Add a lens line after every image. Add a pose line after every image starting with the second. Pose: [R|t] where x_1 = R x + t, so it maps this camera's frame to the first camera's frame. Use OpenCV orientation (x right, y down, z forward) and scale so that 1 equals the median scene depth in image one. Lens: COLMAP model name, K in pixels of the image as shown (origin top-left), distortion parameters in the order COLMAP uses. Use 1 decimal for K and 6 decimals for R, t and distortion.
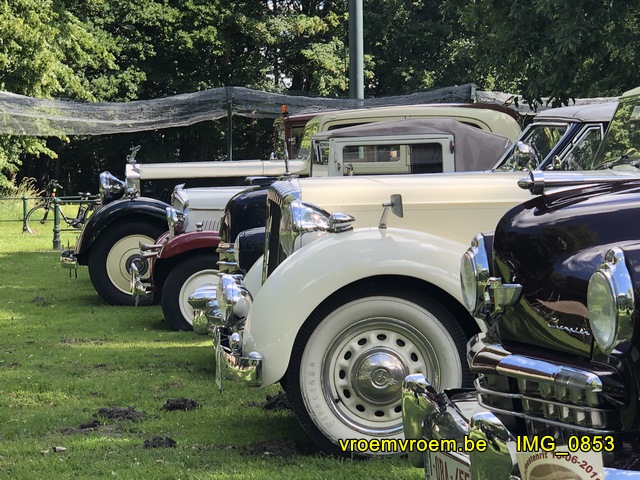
lens RADIAL K [[1857.8, 0, 319.9], [0, 1857.8, 239.9], [0, 0, 1]] dist [-0.515732, 0.000000]
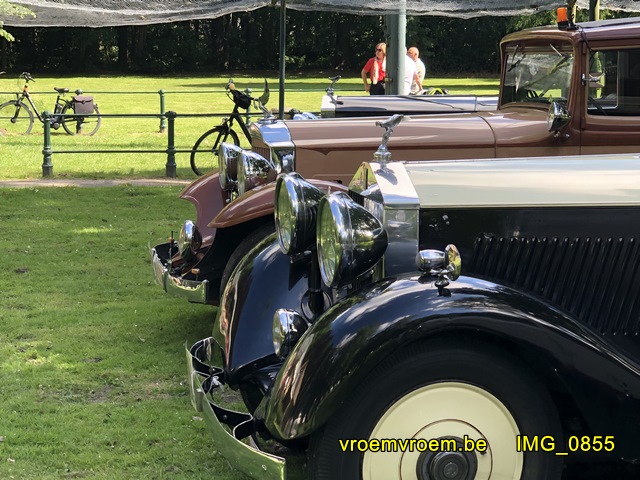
lens RADIAL K [[1479.0, 0, 319.7], [0, 1479.0, 240.3], [0, 0, 1]] dist [-0.070706, 0.000000]
pose [[0.997069, 0.004982, 0.076343, -0.040412], [-0.012430, 0.995168, 0.097393, -0.015990], [-0.075489, -0.098056, 0.992314, 0.197810]]
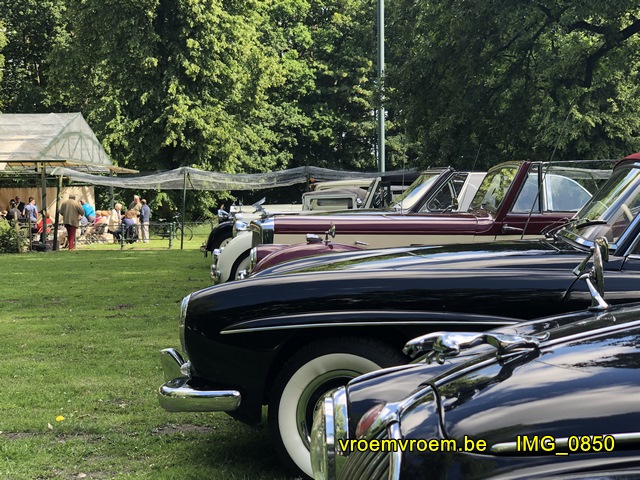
lens RADIAL K [[1122.2, 0, 319.6], [0, 1122.2, 240.2], [0, 0, 1]] dist [0.074181, 0.000000]
pose [[0.995533, 0.005698, -0.094240, 0.037509], [-0.006495, 0.999946, -0.008150, 0.003133], [0.094189, 0.008725, 0.995516, -0.098941]]
